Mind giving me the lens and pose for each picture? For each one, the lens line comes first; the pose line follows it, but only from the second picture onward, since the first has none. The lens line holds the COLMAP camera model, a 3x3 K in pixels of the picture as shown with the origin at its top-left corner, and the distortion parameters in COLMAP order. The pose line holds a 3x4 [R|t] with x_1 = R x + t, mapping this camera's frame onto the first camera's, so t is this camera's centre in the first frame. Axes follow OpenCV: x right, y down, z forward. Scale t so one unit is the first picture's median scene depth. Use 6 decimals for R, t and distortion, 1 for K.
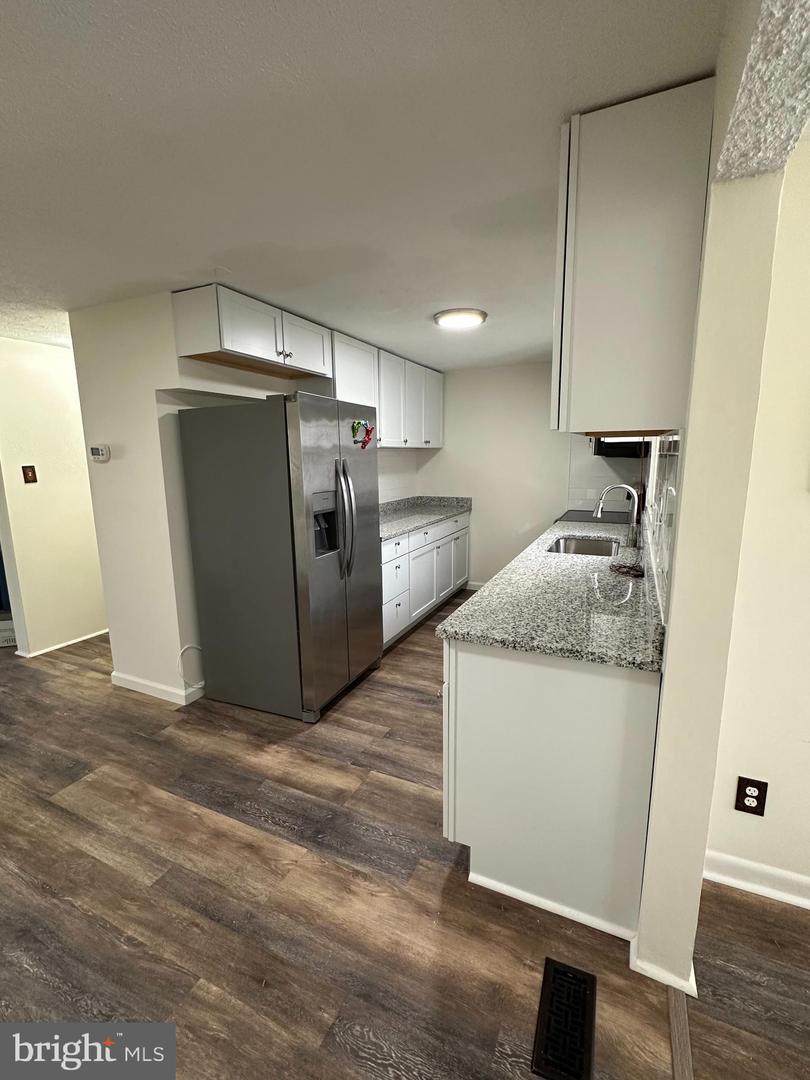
lens RADIAL K [[480.4, 0, 405.0], [0, 480.4, 540.0], [0, 0, 1]] dist [-0.001709, 0.001337]
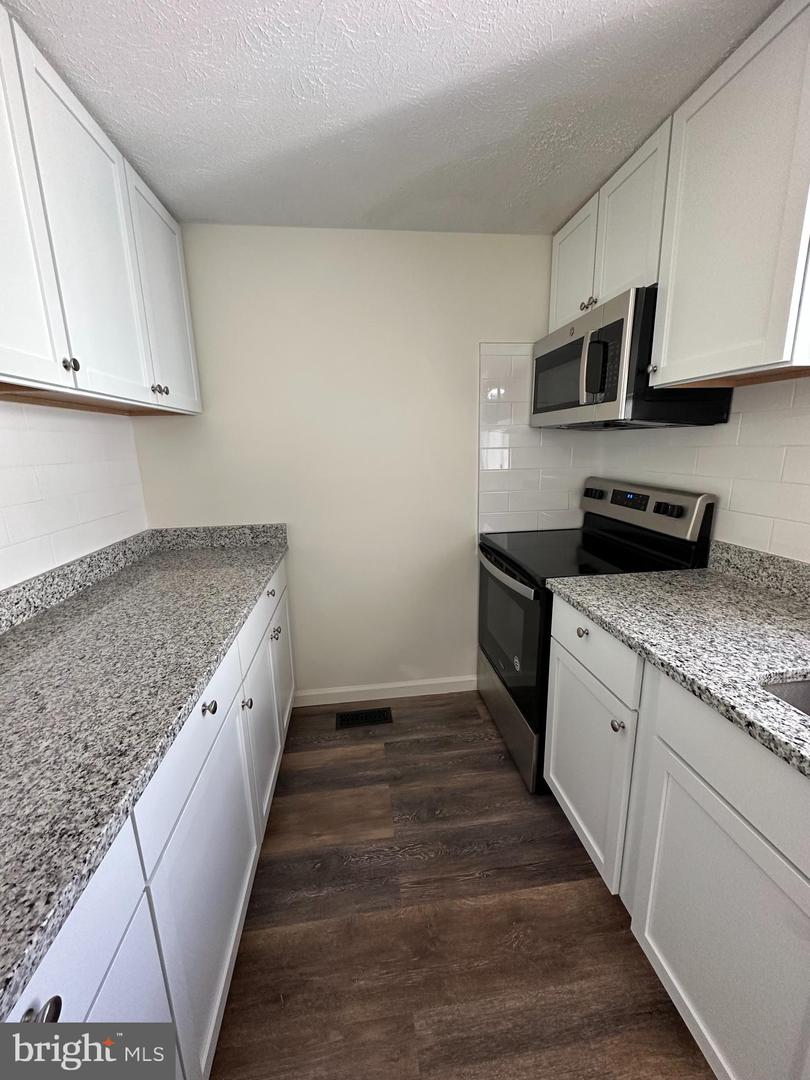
lens RADIAL K [[433.2, 0, 402.2], [0, 433.2, 544.0], [0, 0, 1]] dist [0.000044, 0.003822]
pose [[0.847064, -0.127034, 0.516087, 0.042910], [0.104549, 0.991870, 0.072549, -0.228413], [-0.521107, -0.007497, 0.853458, 1.537154]]
